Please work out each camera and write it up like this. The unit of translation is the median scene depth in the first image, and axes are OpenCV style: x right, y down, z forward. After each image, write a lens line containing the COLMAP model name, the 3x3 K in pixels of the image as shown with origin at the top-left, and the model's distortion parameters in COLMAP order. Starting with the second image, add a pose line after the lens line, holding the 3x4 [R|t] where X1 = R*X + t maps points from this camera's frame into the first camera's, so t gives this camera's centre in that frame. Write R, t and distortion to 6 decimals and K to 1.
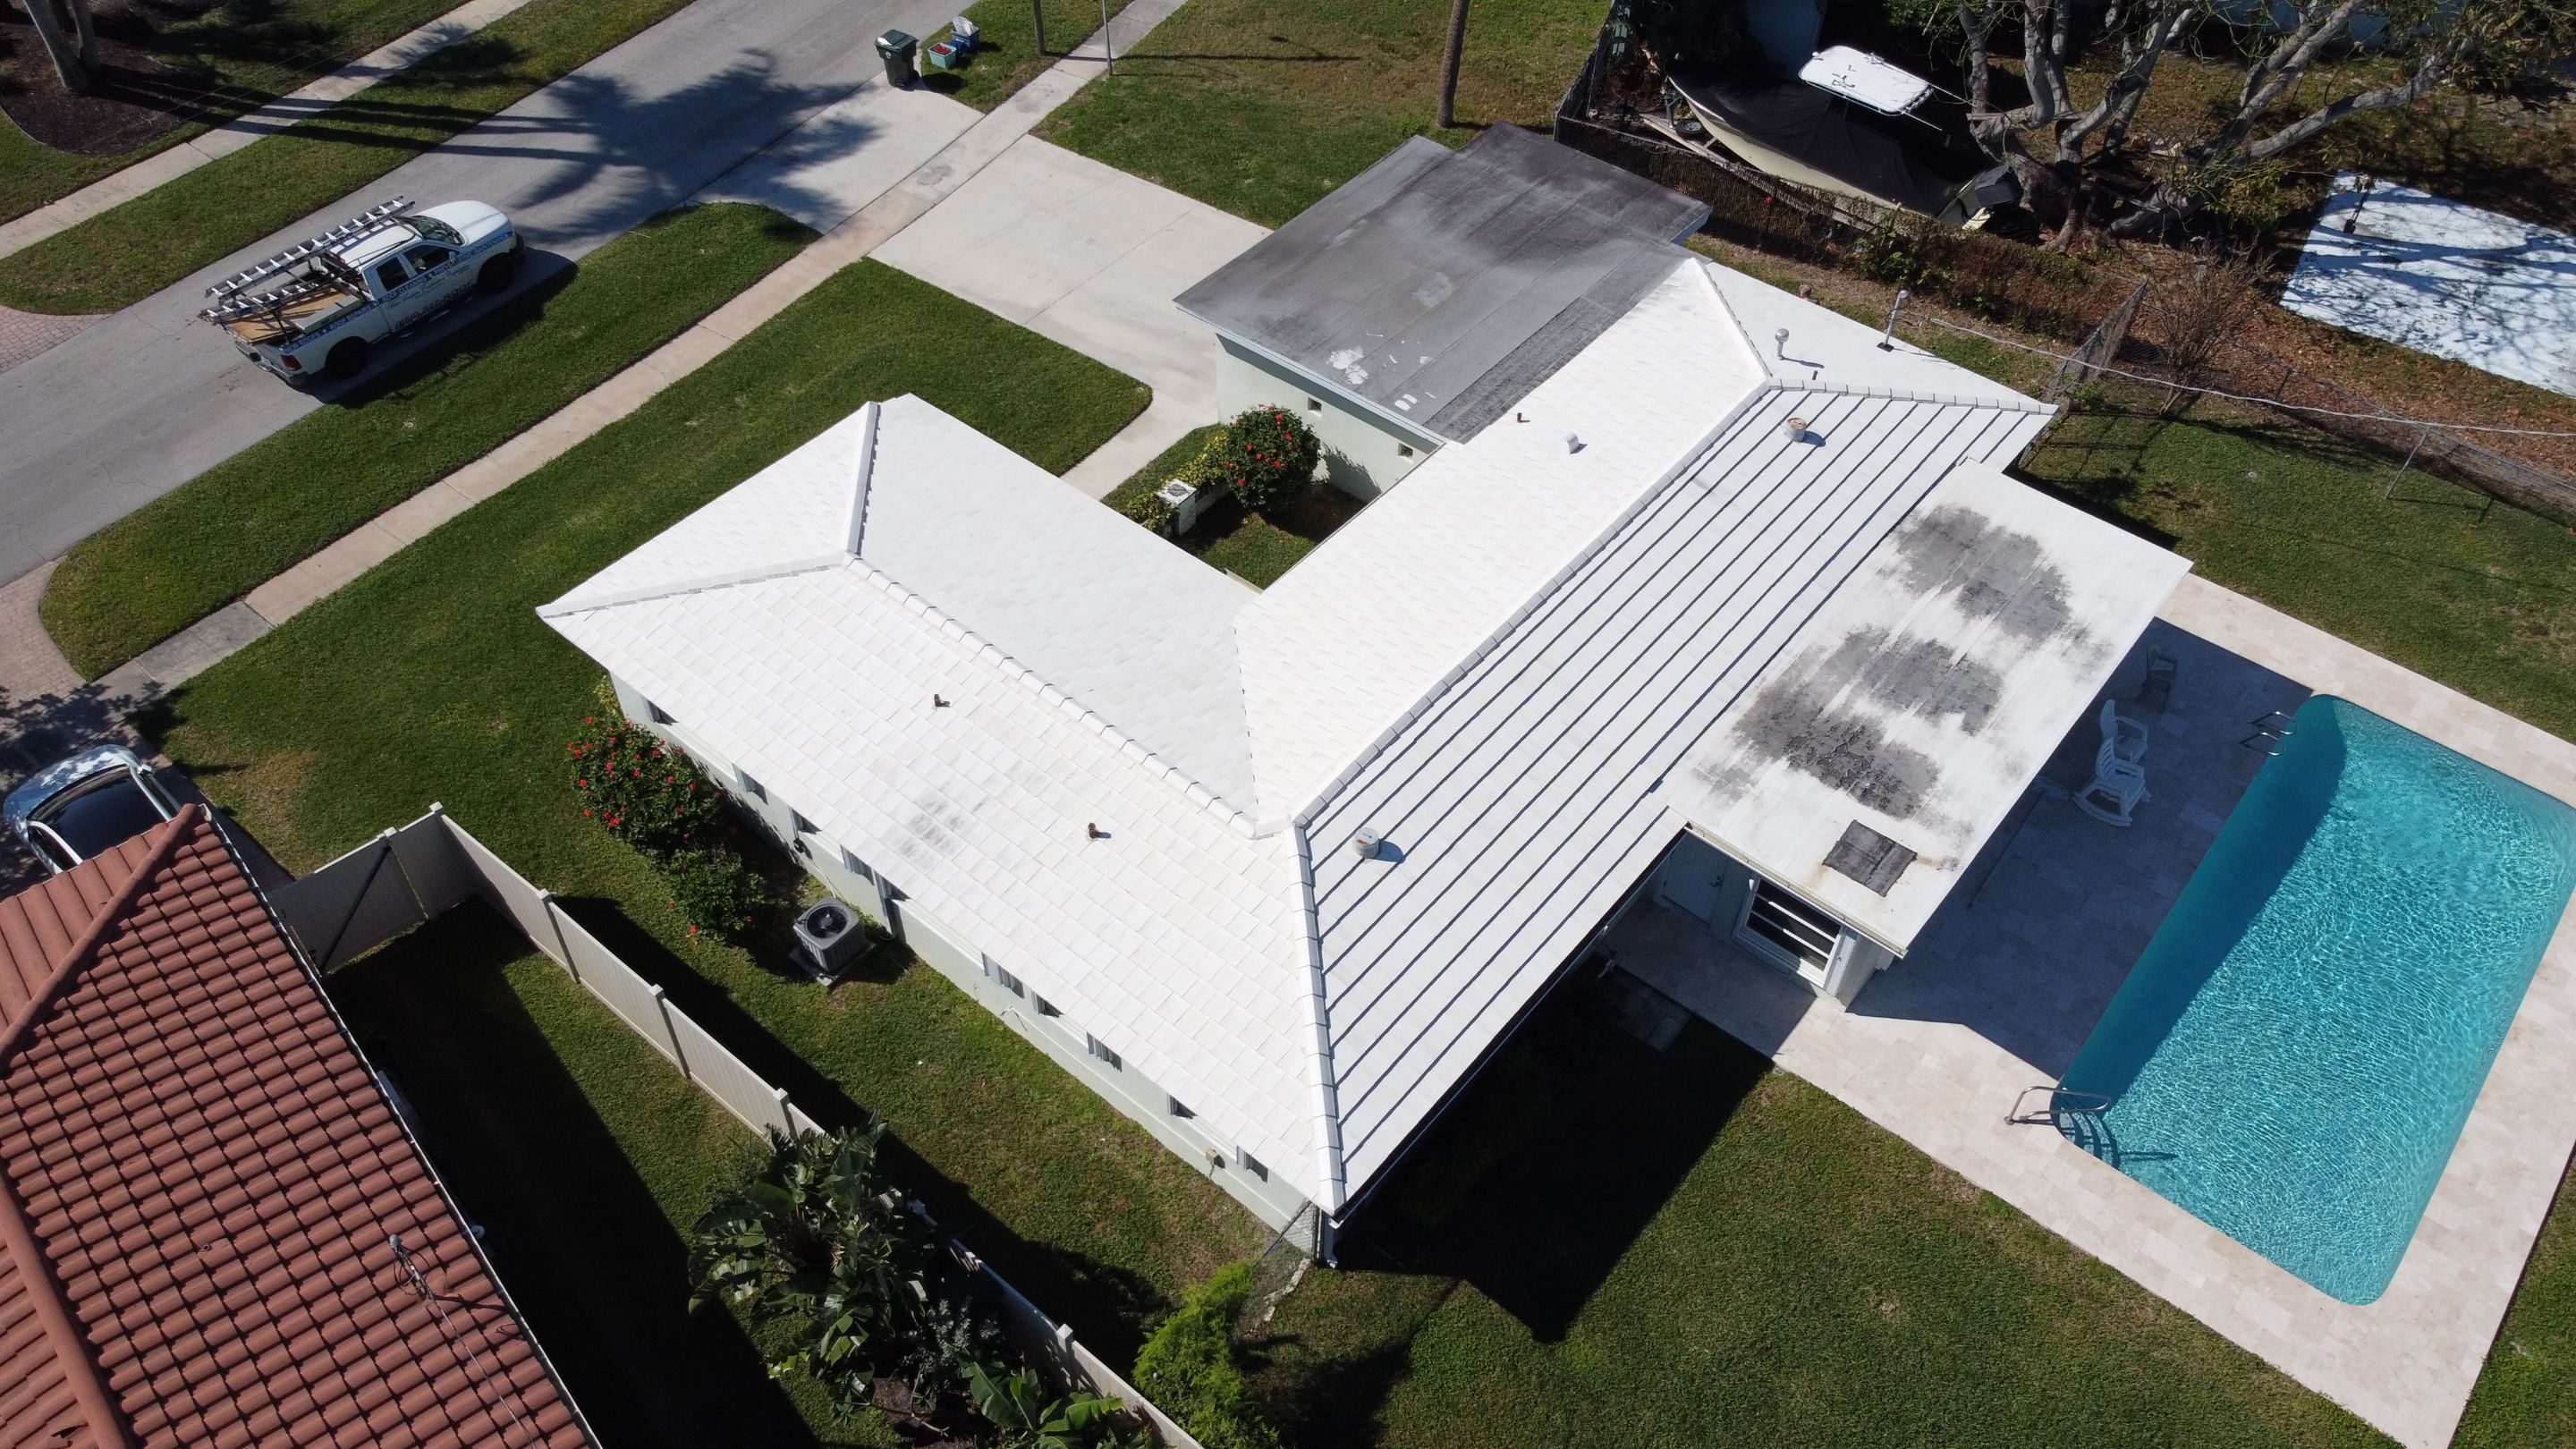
lens RADIAL K [[1958.5, 0, 1281.8], [0, 1958.5, 704.0], [0, 0, 1]] dist [0.004955, -0.013486]
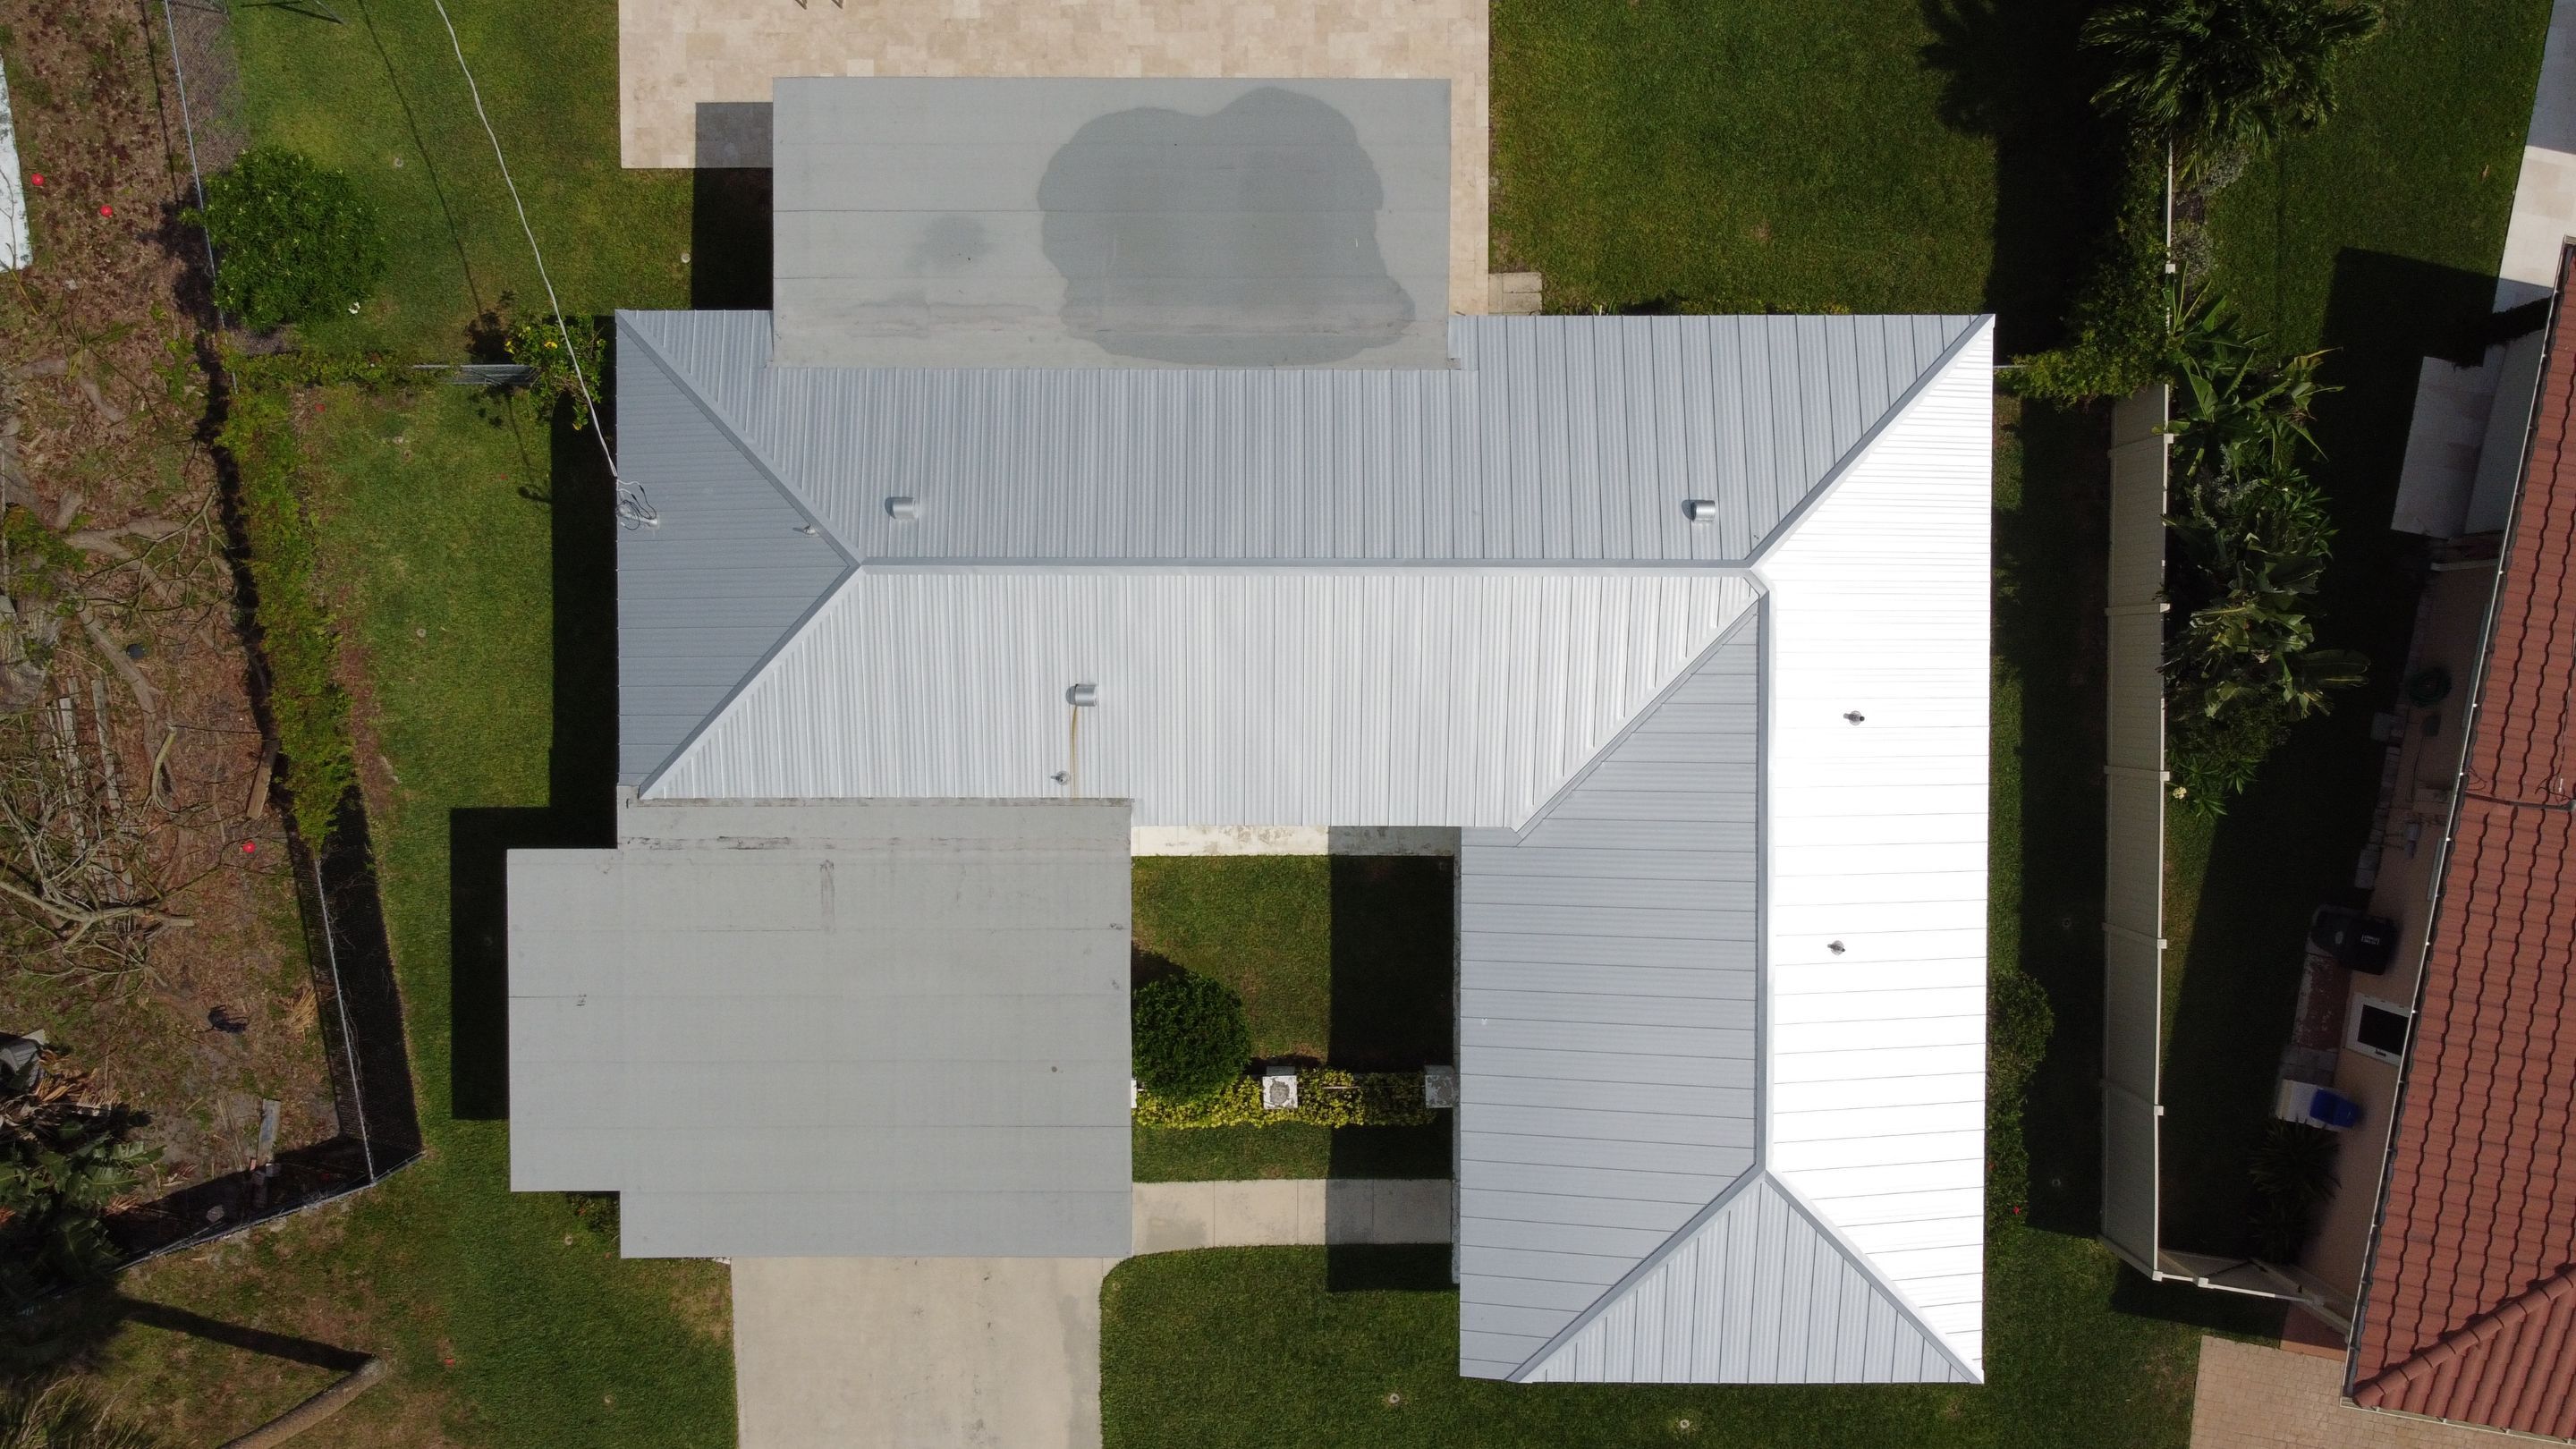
lens RADIAL K [[1958.5, 0, 1281.8], [0, 1958.5, 704.0], [0, 0, 1]] dist [0.004955, -0.013486]
pose [[-0.635898, -0.771383, -0.024541, 0.110929], [0.556740, -0.480512, 0.677605, -0.677677], [-0.534485, 0.417225, 0.735017, 0.319895]]
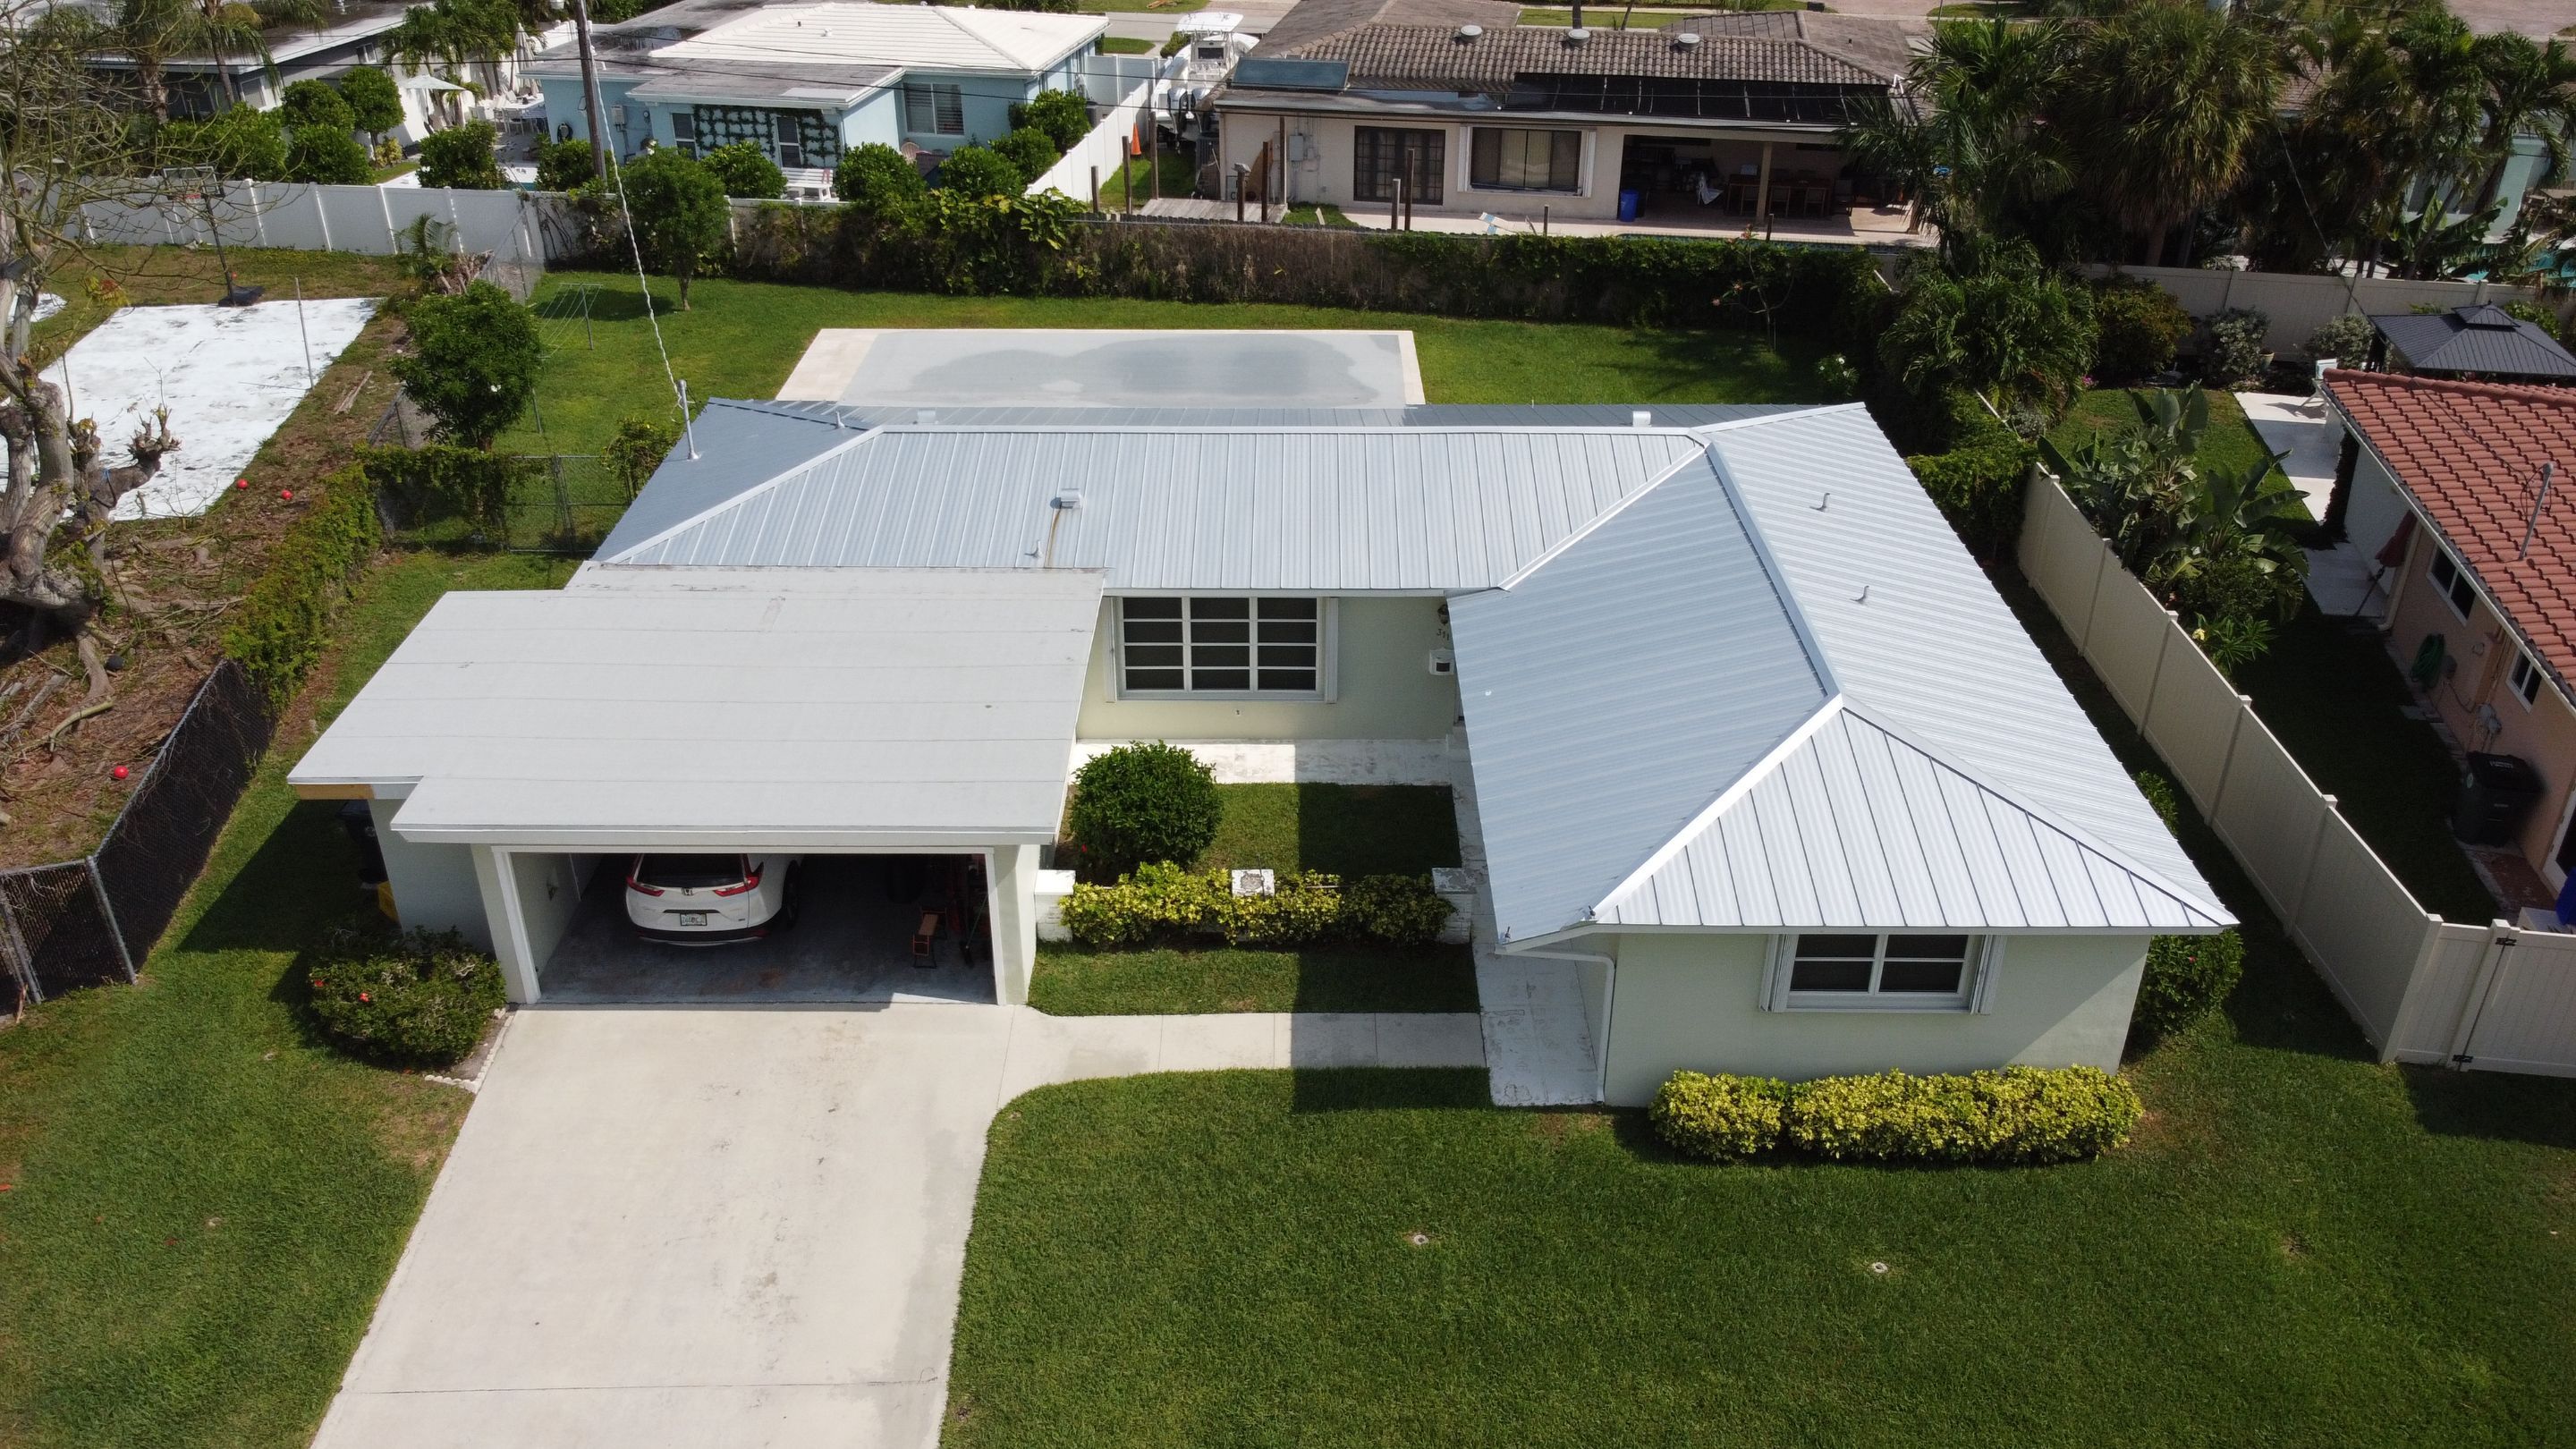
lens RADIAL K [[1958.5, 0, 1281.8], [0, 1958.5, 704.0], [0, 0, 1]] dist [0.004955, -0.013486]
pose [[-0.630976, -0.384483, 0.673826, -0.559449], [0.559741, 0.375781, 0.738565, -0.710020], [-0.537177, 0.843185, -0.021898, 1.056343]]
